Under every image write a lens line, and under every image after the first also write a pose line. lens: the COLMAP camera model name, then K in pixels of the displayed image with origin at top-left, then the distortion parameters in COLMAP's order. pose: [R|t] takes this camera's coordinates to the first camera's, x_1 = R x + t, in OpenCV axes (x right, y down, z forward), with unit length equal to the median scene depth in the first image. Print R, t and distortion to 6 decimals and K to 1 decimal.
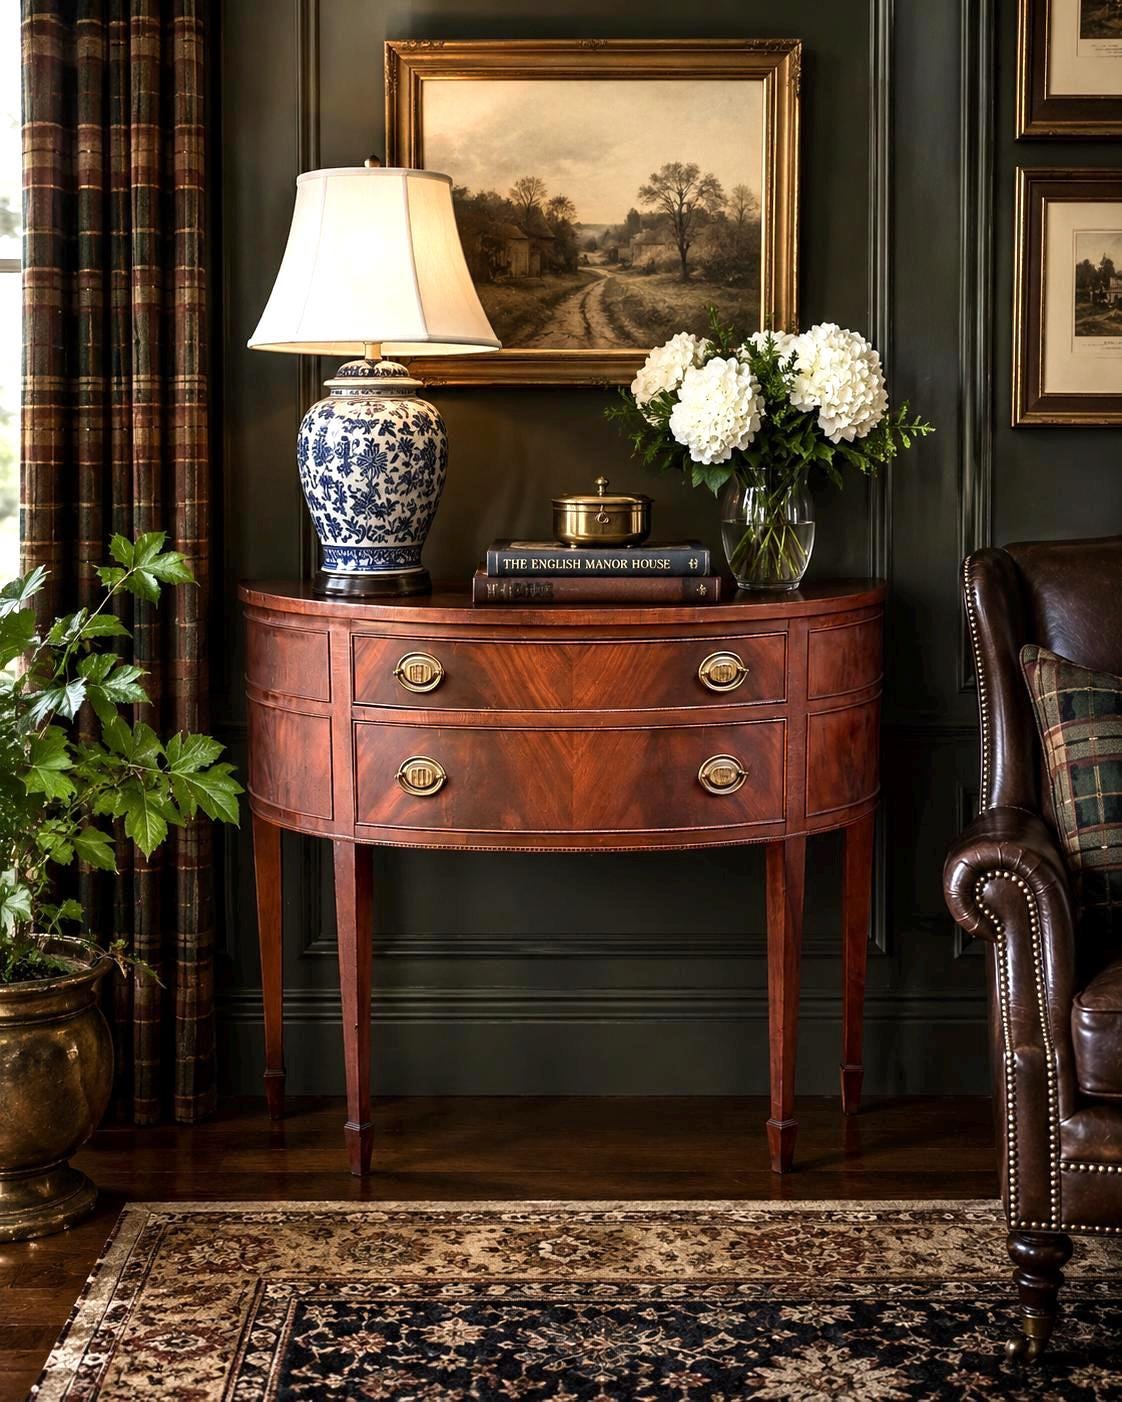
lens RADIAL K [[3128.5, 0, 561.0], [0, 3128.5, 701.0], [0, 0, 1]] dist [0.017653, -0.062713]
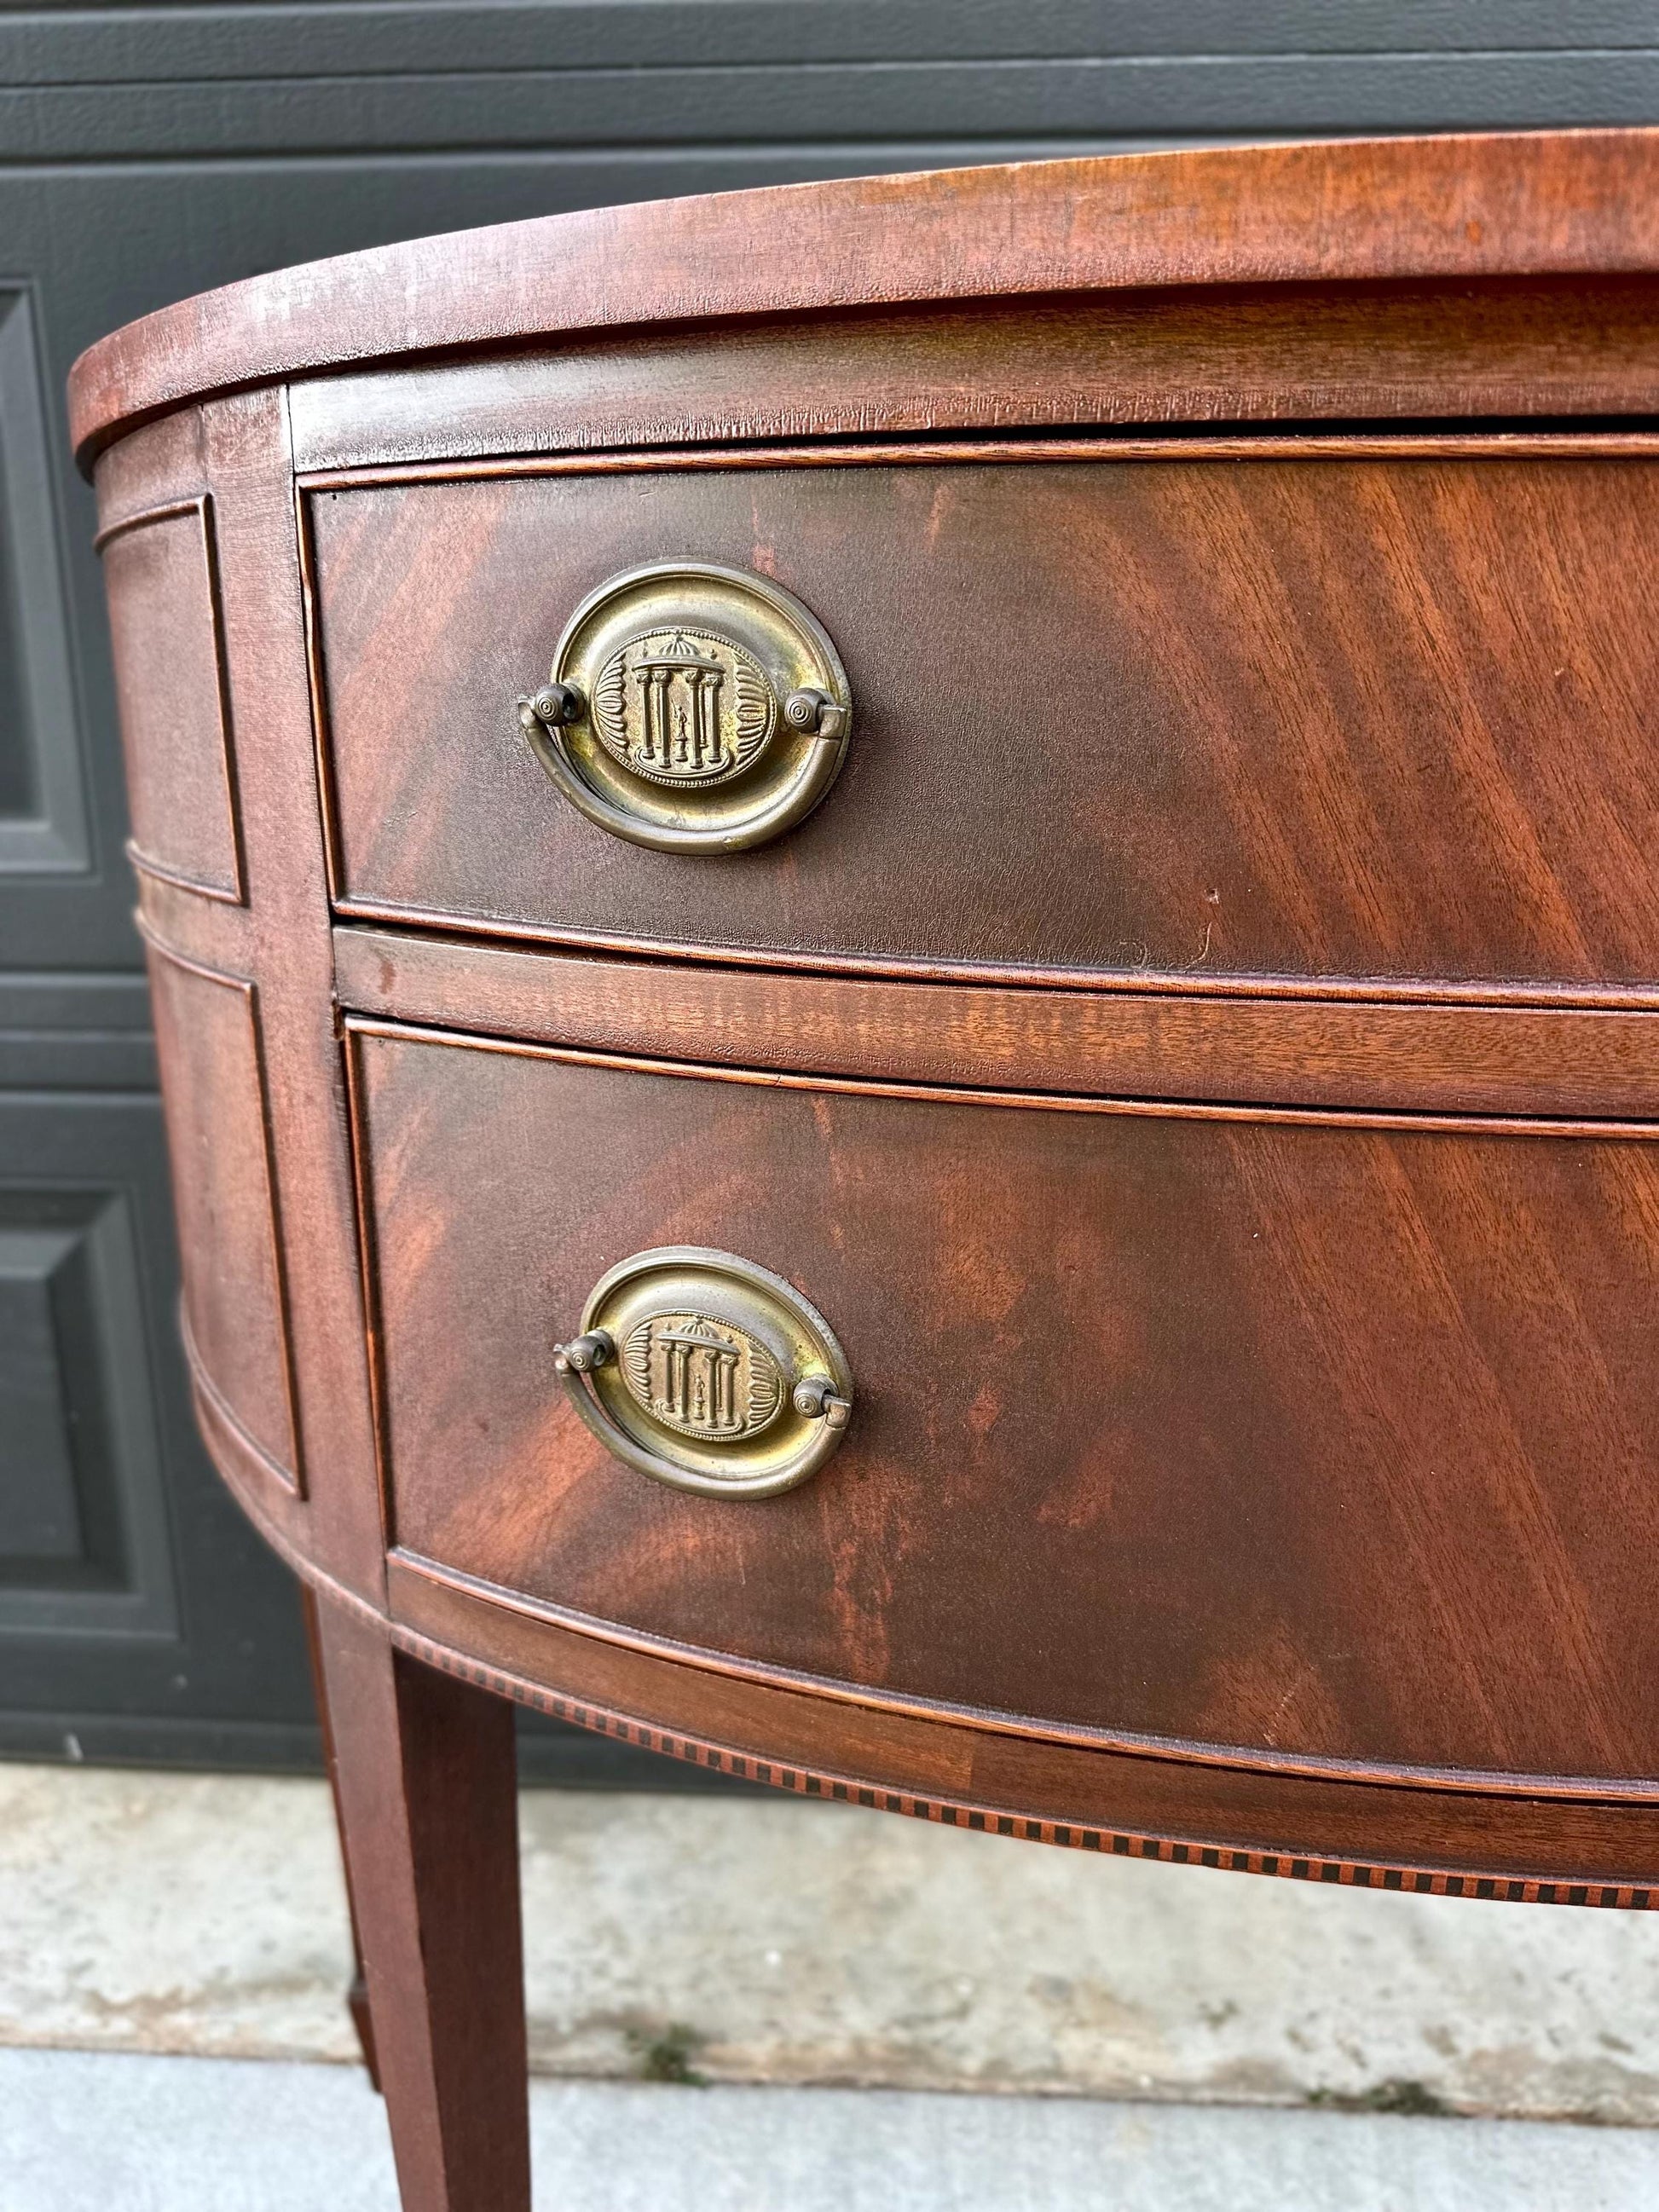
lens RADIAL K [[1609.5, 0, 832.9], [0, 1609.5, 1118.1], [0, 0, 1]] dist [0.001086, -0.024086]
pose [[0.995742, 0.026700, -0.088227, -0.031202], [-0.015887, 0.992518, 0.121060, 0.000680], [0.090799, -0.119143, 0.988717, 0.923263]]
